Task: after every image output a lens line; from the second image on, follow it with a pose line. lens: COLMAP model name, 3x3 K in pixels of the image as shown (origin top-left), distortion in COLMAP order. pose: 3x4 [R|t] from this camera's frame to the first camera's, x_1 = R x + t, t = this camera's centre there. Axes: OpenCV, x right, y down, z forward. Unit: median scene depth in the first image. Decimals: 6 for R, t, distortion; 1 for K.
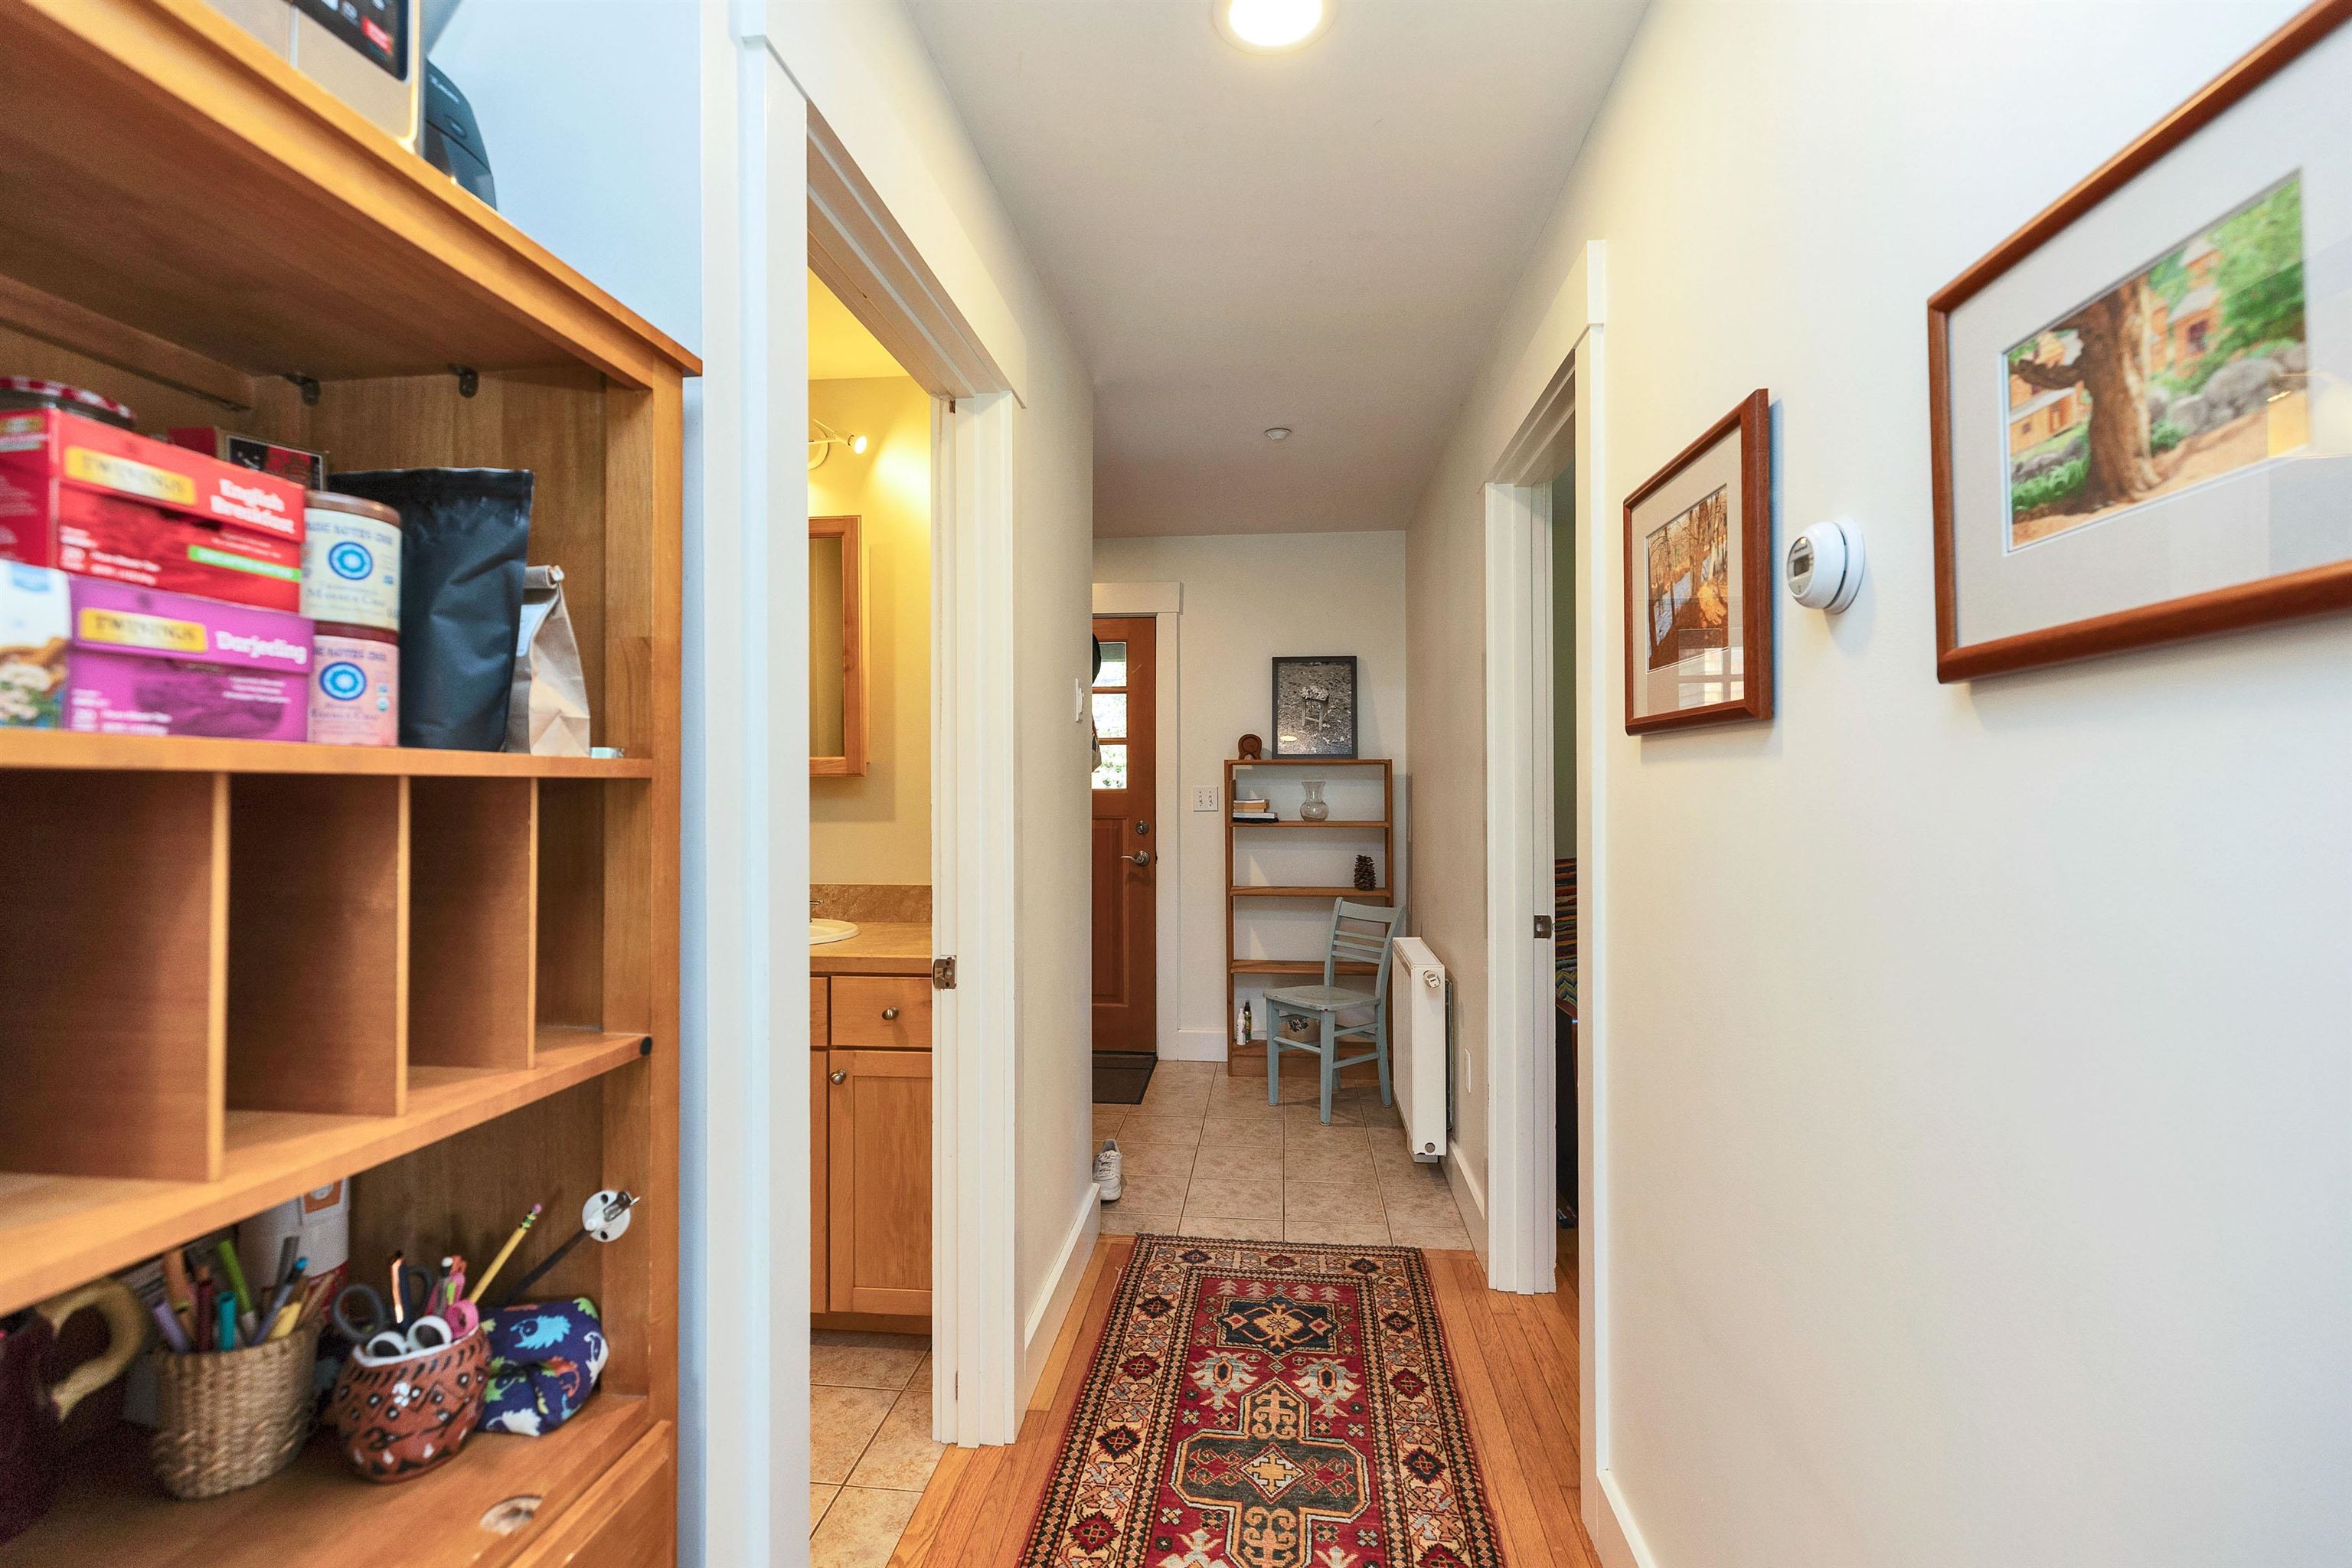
lens RADIAL K [[1052.0, 0, 1176.0], [0, 1052.0, 784.0], [0, 0, 1]] dist [0.008669, -0.000520]
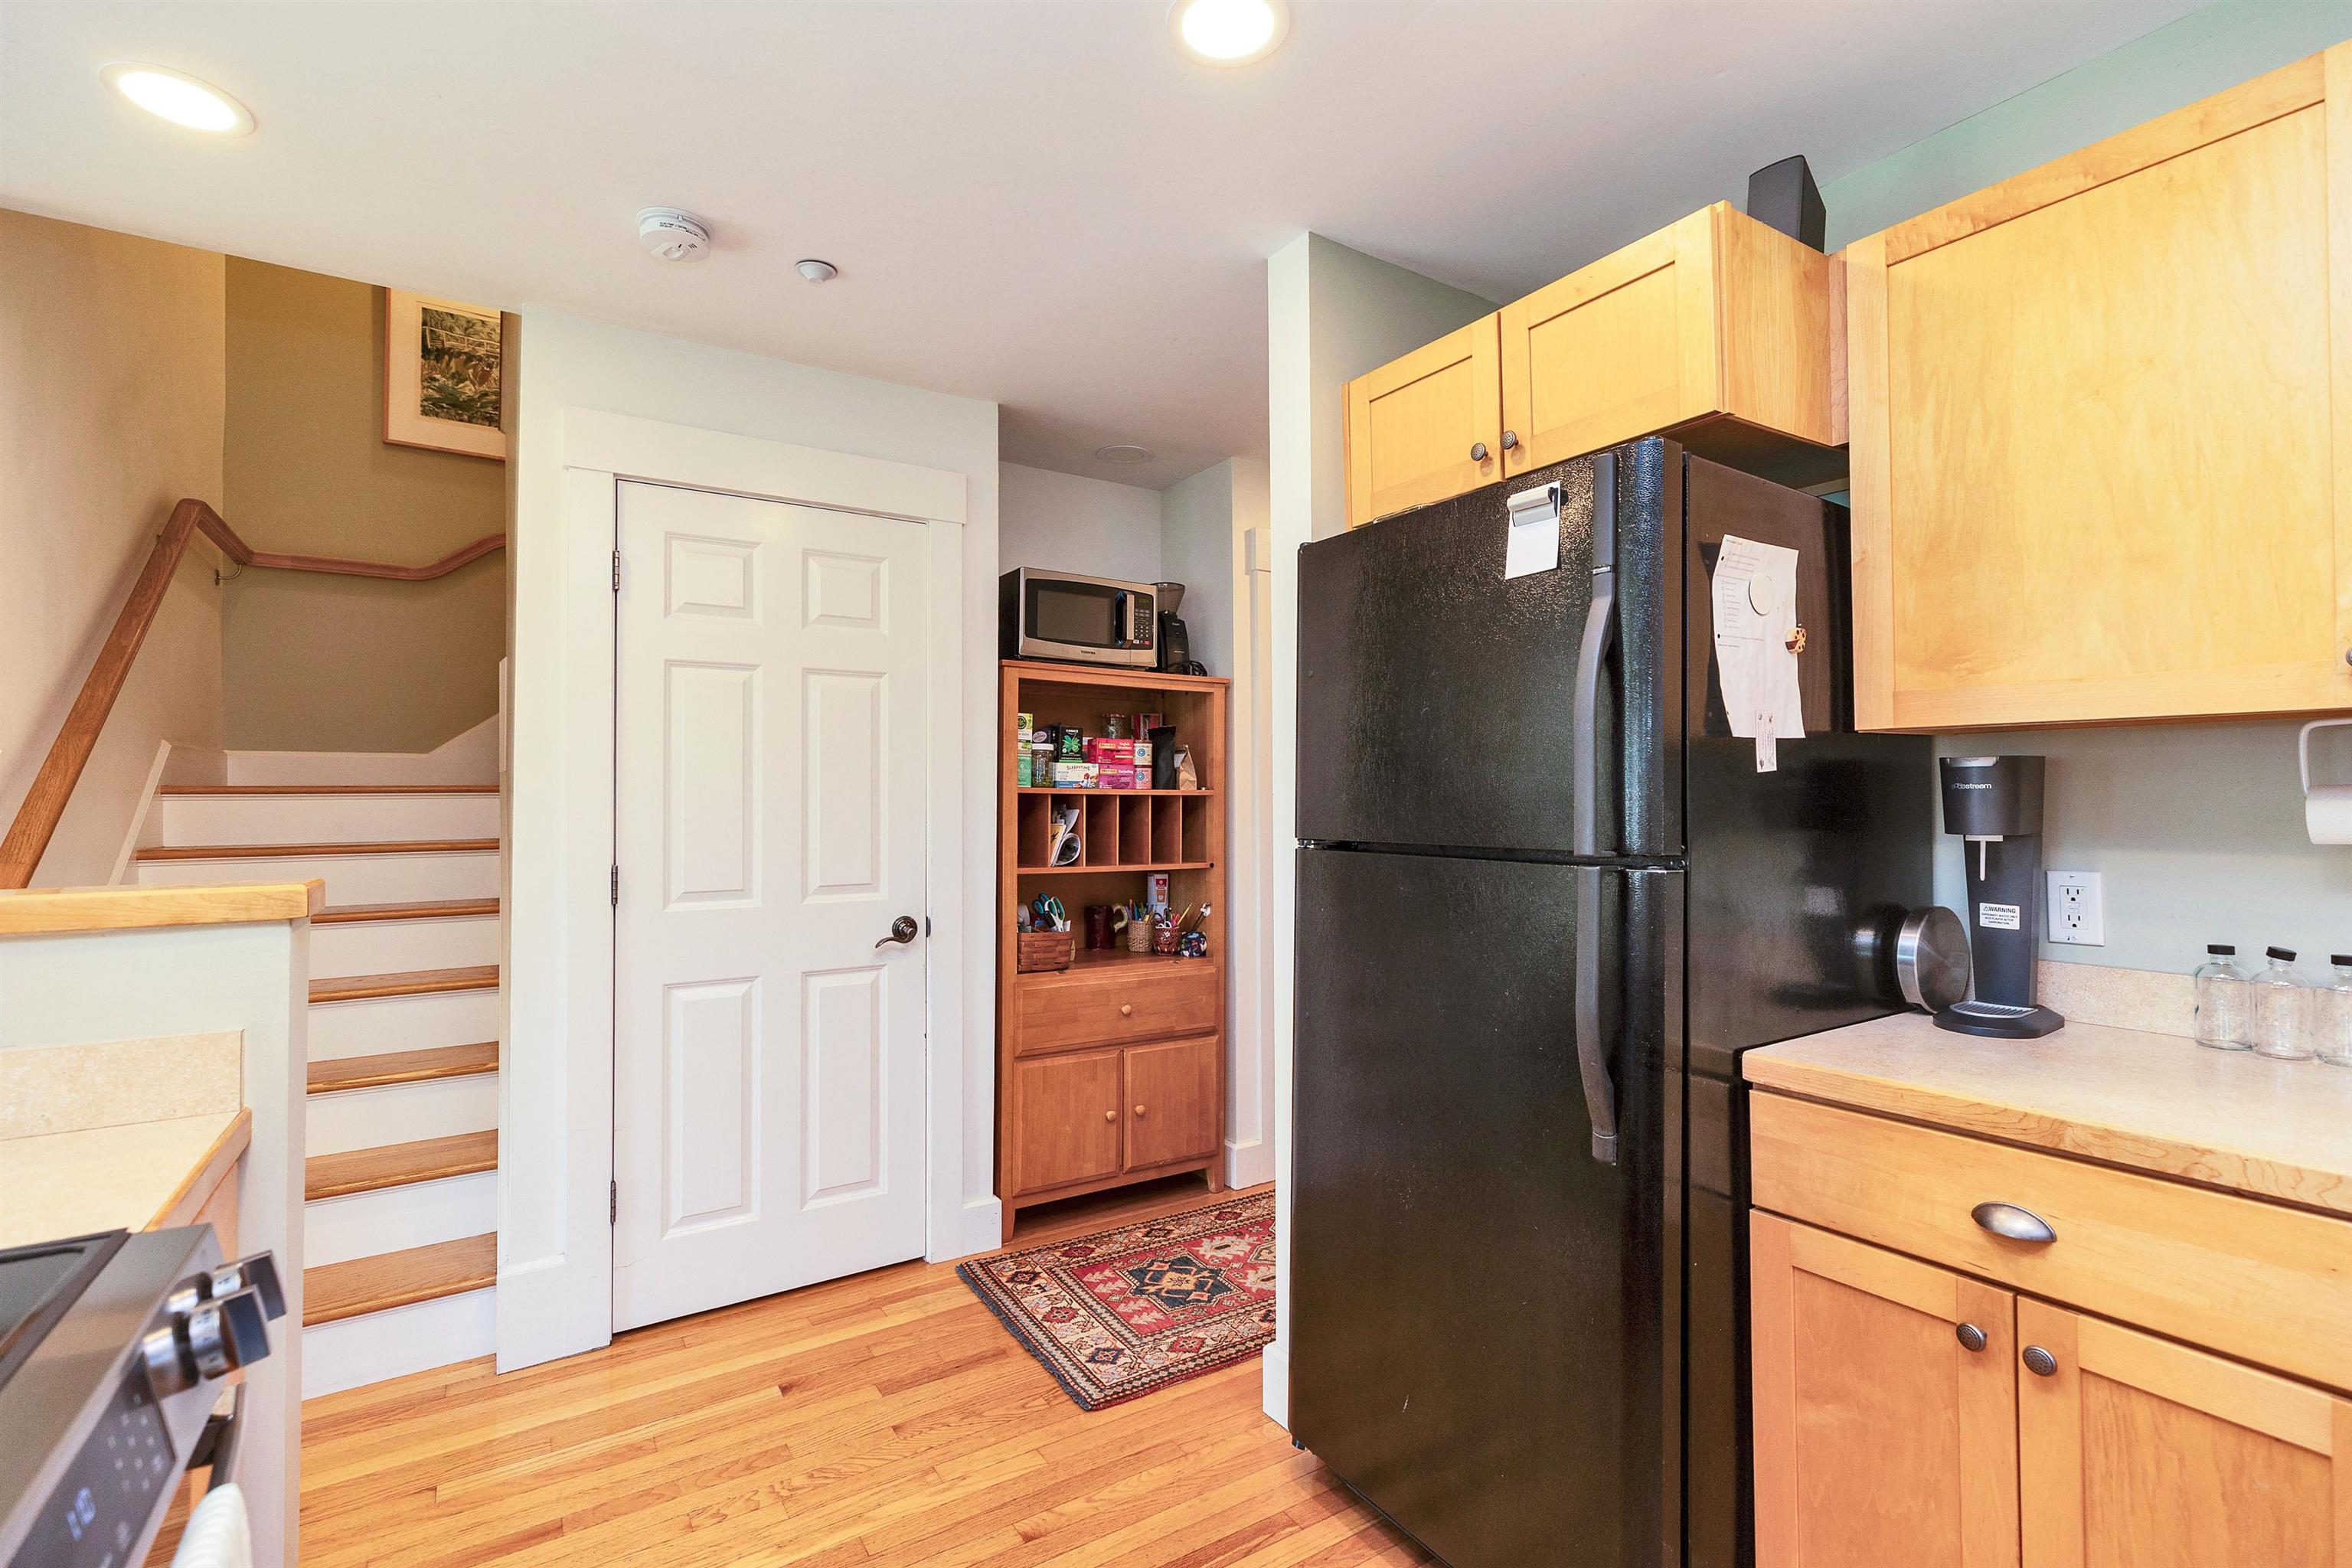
lens RADIAL K [[1049.9, 0, 1172.5], [0, 1049.9, 776.4], [0, 0, 1]] dist [0.010005, -0.000990]
pose [[0.618602, -0.021568, -0.785408, 2.614638], [0.005083, 0.999712, -0.023450, 0.015361], [0.785688, 0.010514, 0.618534, -1.595006]]
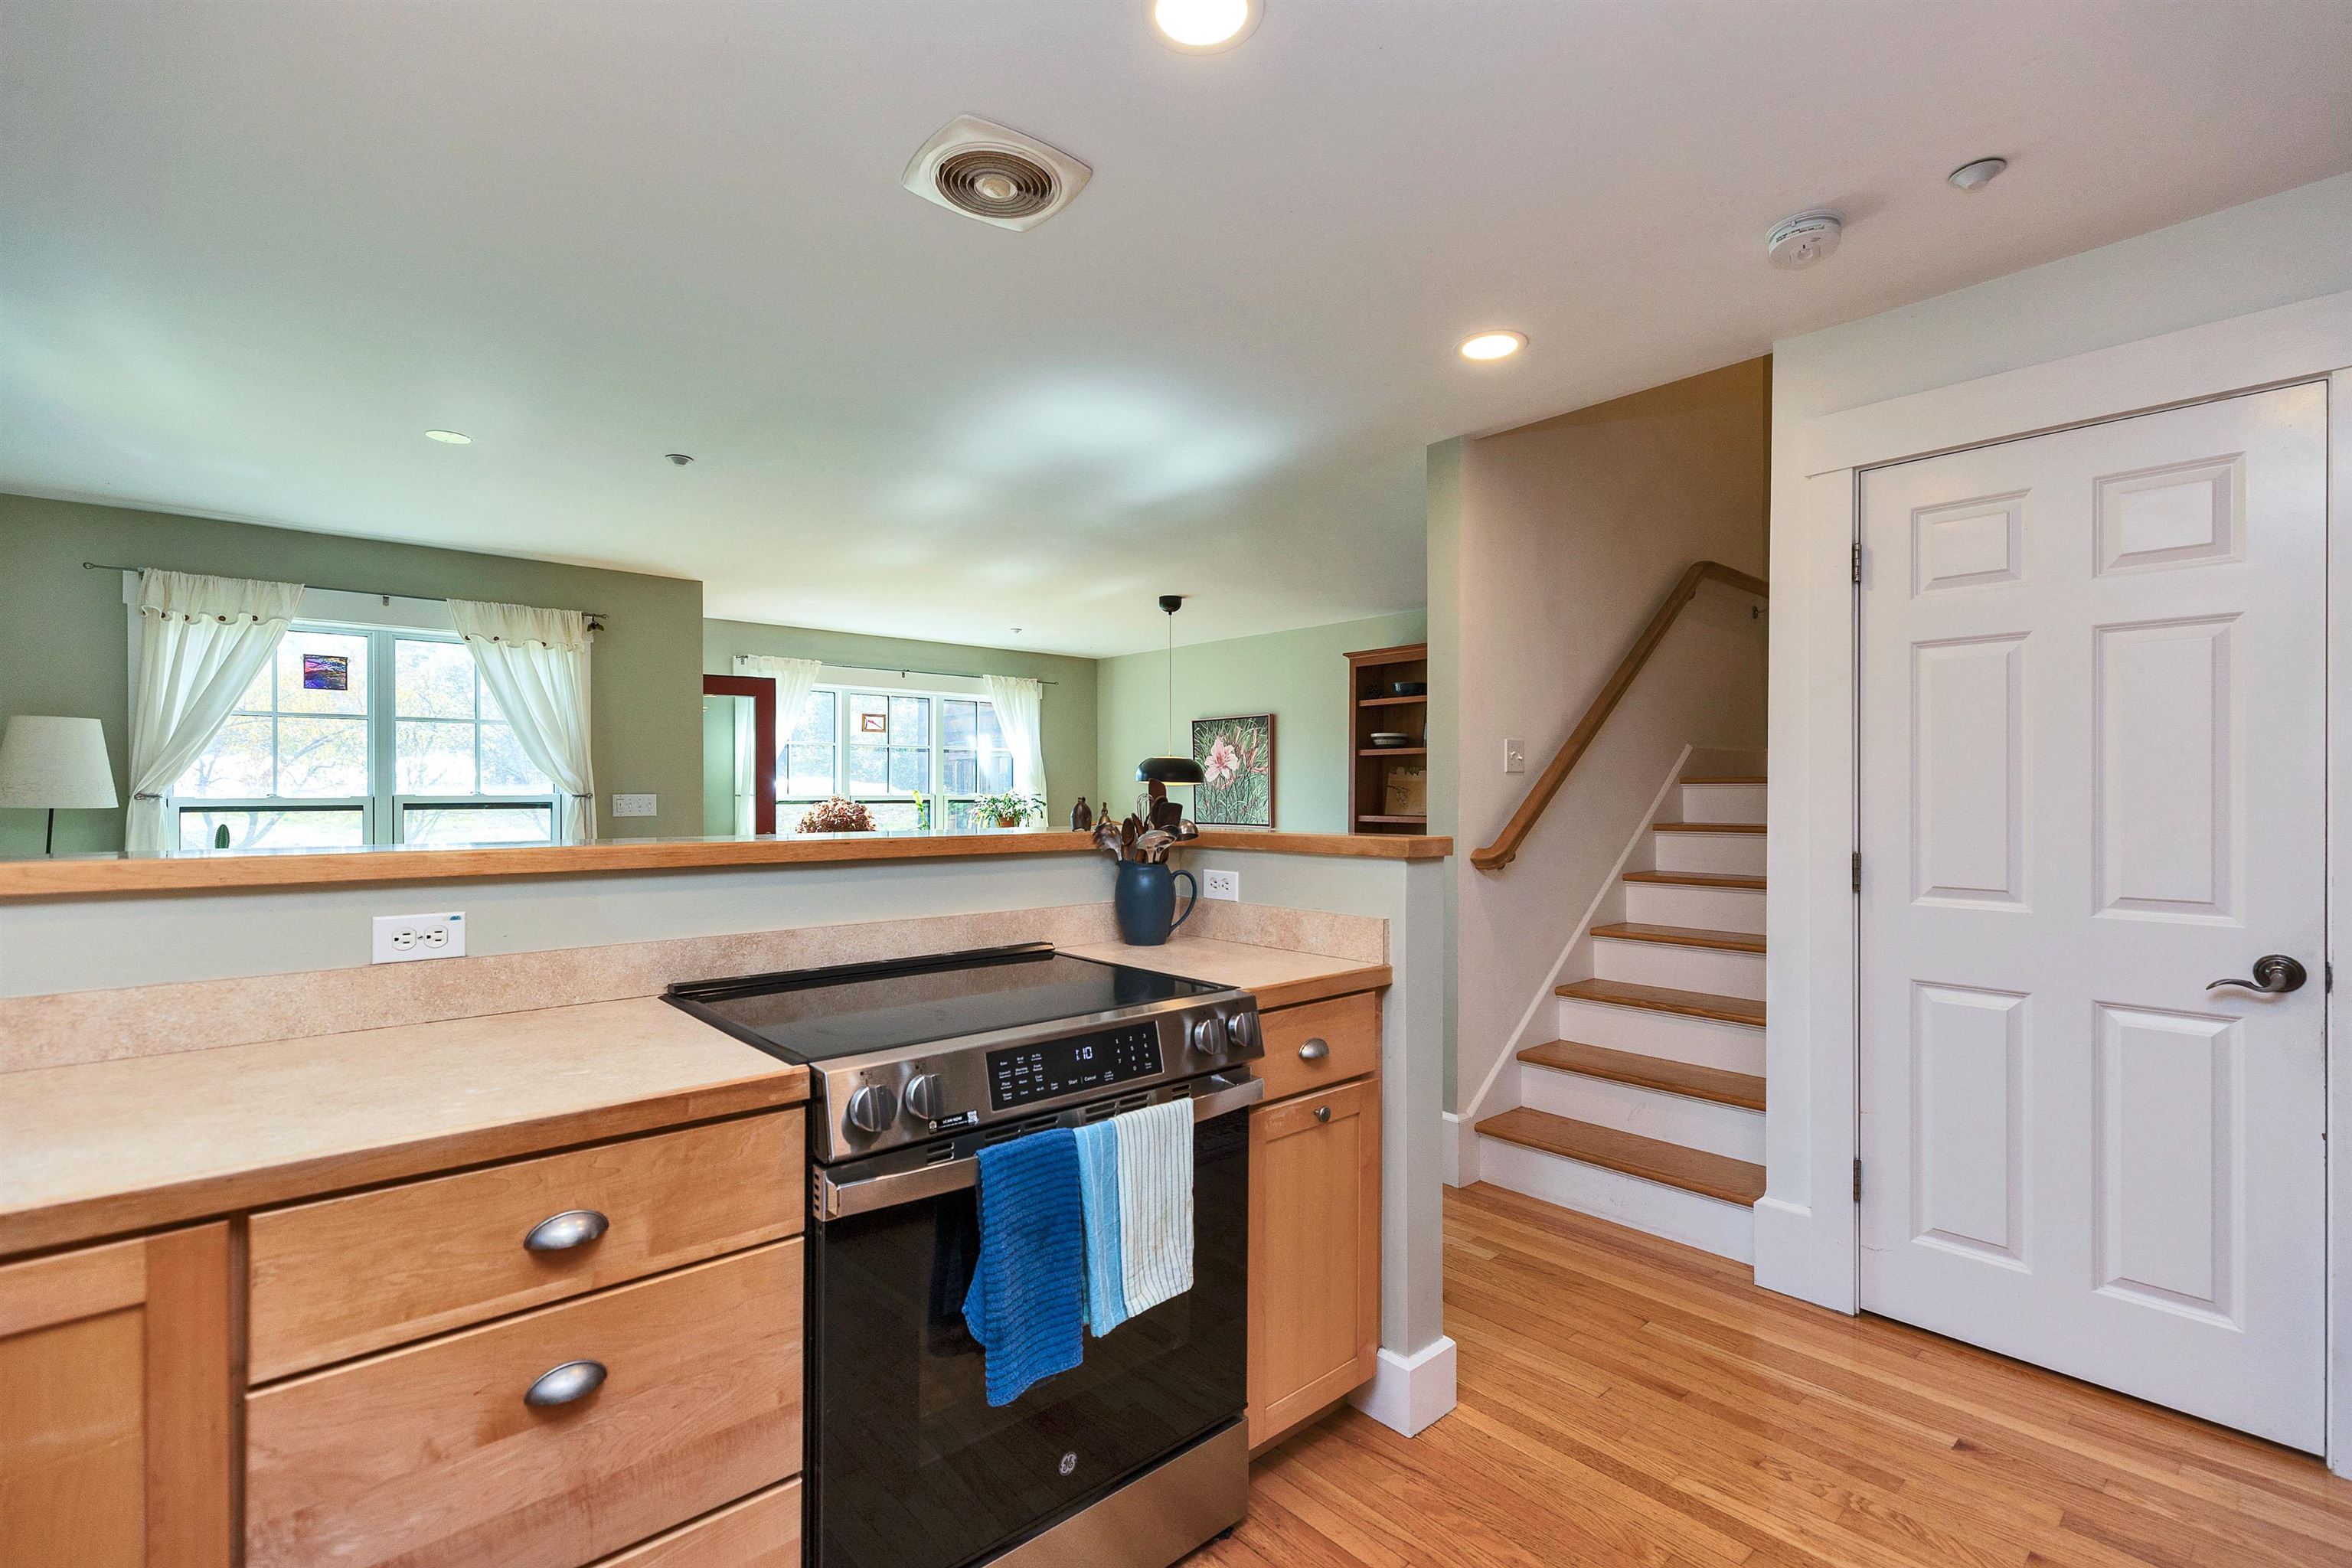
lens RADIAL K [[1049.9, 0, 1172.5], [0, 1049.9, 776.4], [0, 0, 1]] dist [0.010005, -0.000990]
pose [[-0.678769, -0.013497, -0.734228, 2.856782], [-0.002369, 0.999866, -0.016190, 0.023217], [0.734348, -0.009250, -0.678710, -0.454560]]
